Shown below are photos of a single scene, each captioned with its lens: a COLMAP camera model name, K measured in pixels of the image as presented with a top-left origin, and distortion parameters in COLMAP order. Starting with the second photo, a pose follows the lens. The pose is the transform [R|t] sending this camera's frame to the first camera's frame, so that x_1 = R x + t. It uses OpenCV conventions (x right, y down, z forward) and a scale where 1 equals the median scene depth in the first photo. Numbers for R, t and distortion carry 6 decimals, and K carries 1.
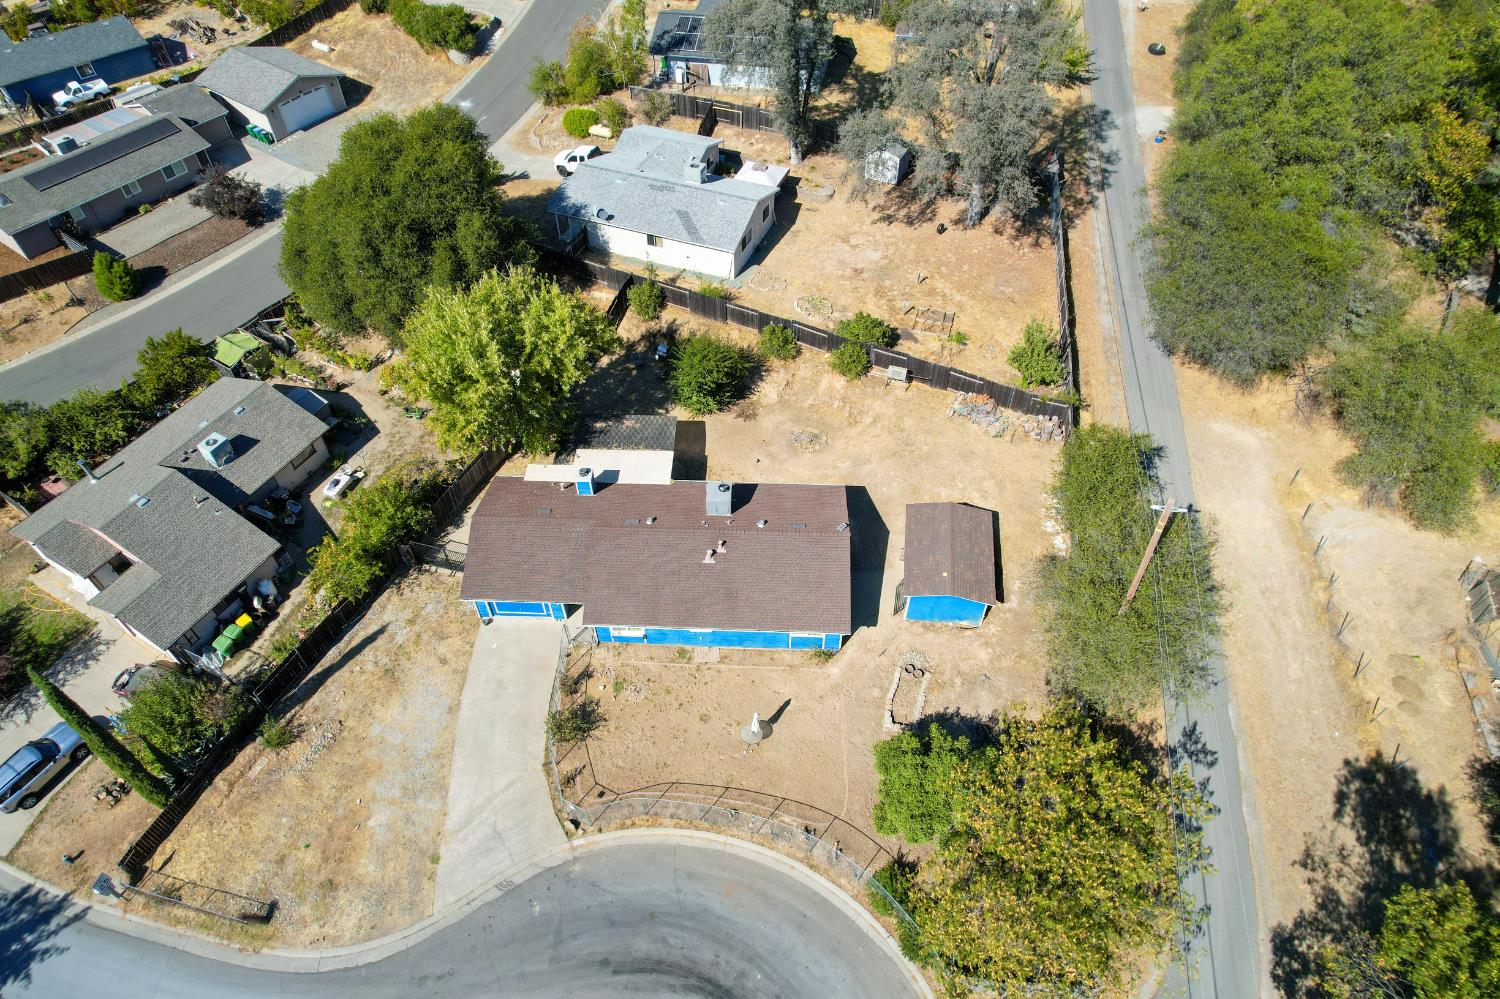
lens RADIAL K [[969.5, 0, 745.1], [0, 969.5, 500.6], [0, 0, 1]] dist [-0.086652, 0.086928]
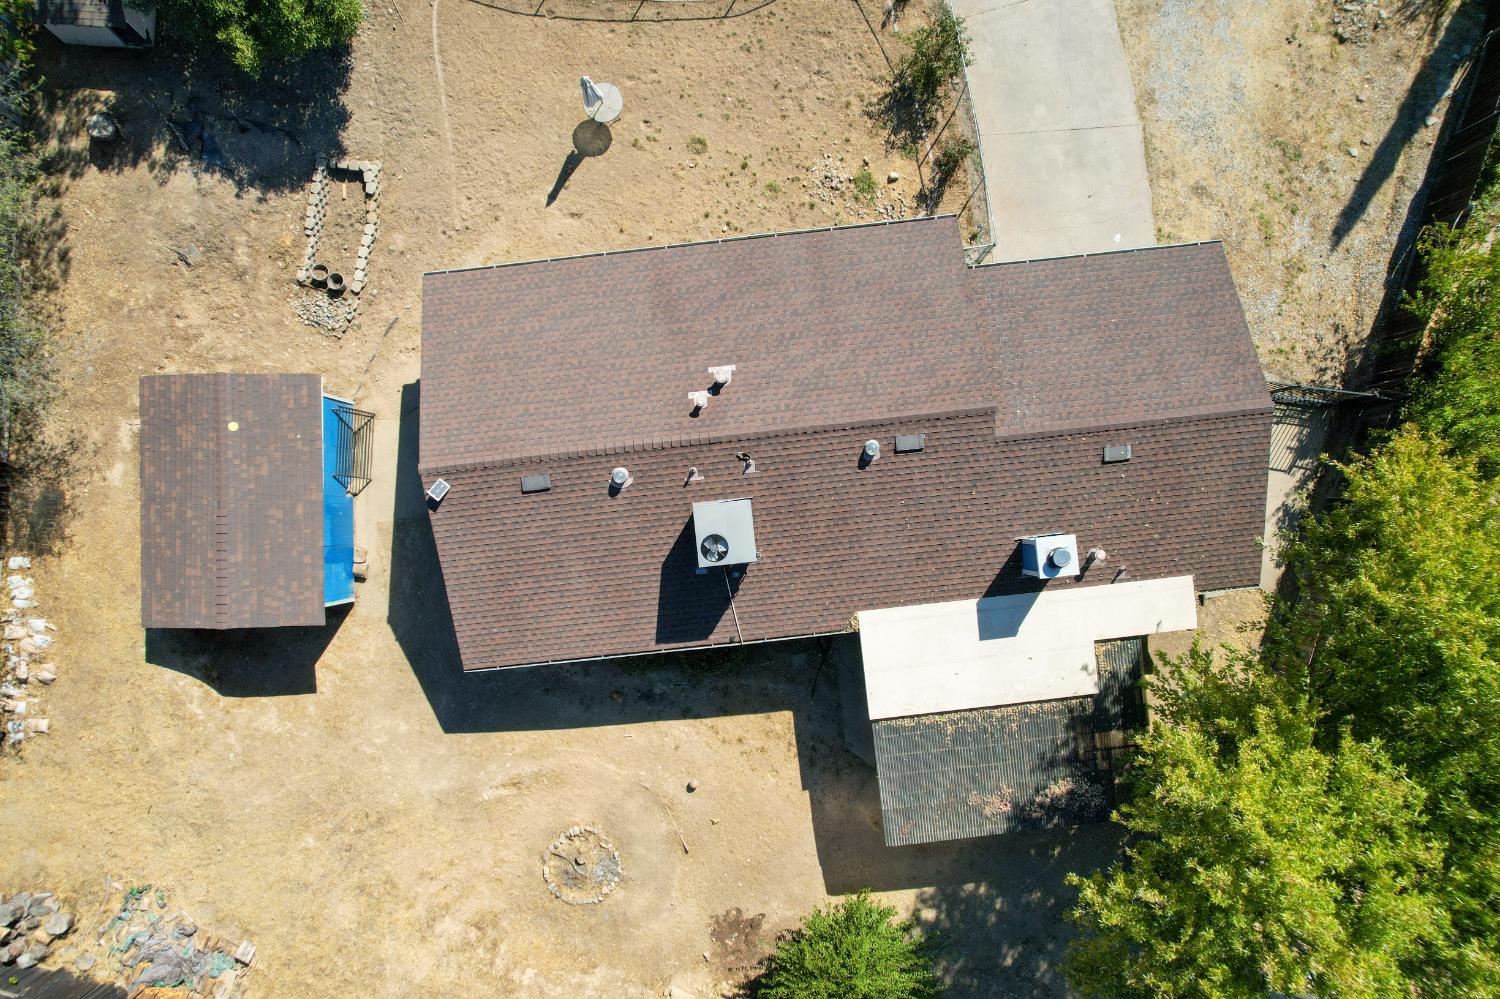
lens RADIAL K [[983.3, 0, 745.5], [0, 983.3, 512.9], [0, 0, 1]] dist [-0.093053, 0.087564]
pose [[-0.988946, 0.147796, 0.011943, -0.044398], [-0.102678, -0.740702, 0.663941, -0.303475], [0.106974, 0.655376, 0.747689, 0.708344]]
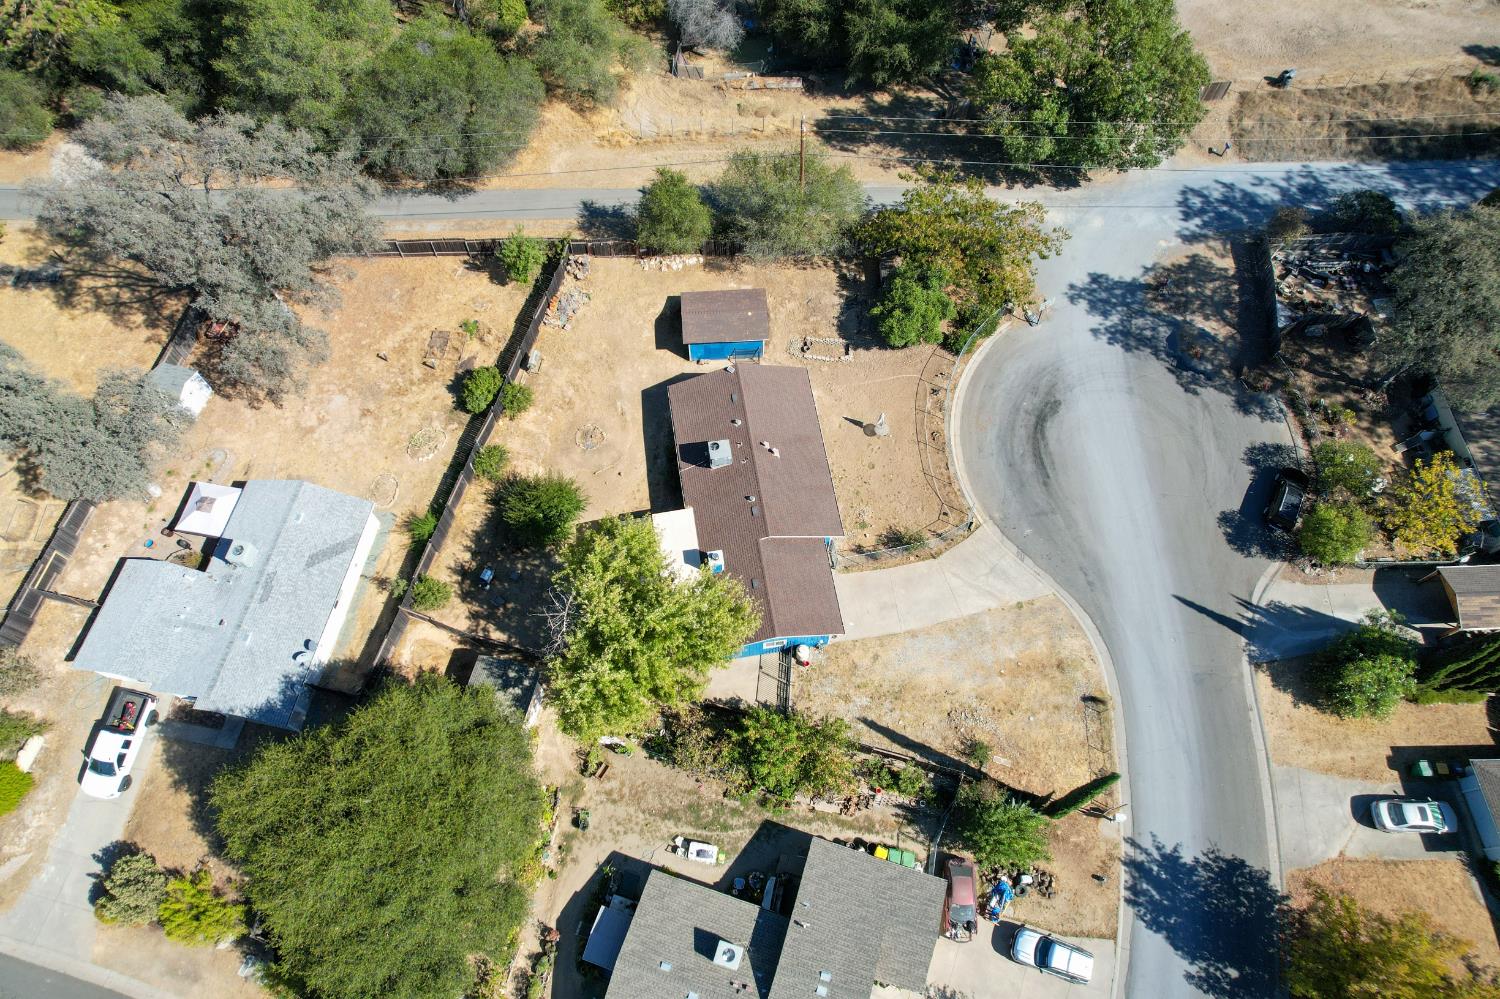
lens RADIAL K [[969.5, 0, 745.1], [0, 969.5, 500.6], [0, 0, 1]] dist [-0.086652, 0.086928]
pose [[-0.195159, -0.872149, 0.448630, -0.679639], [0.735812, 0.172235, 0.654917, -0.824716], [-0.648455, 0.457920, 0.608124, 0.269562]]
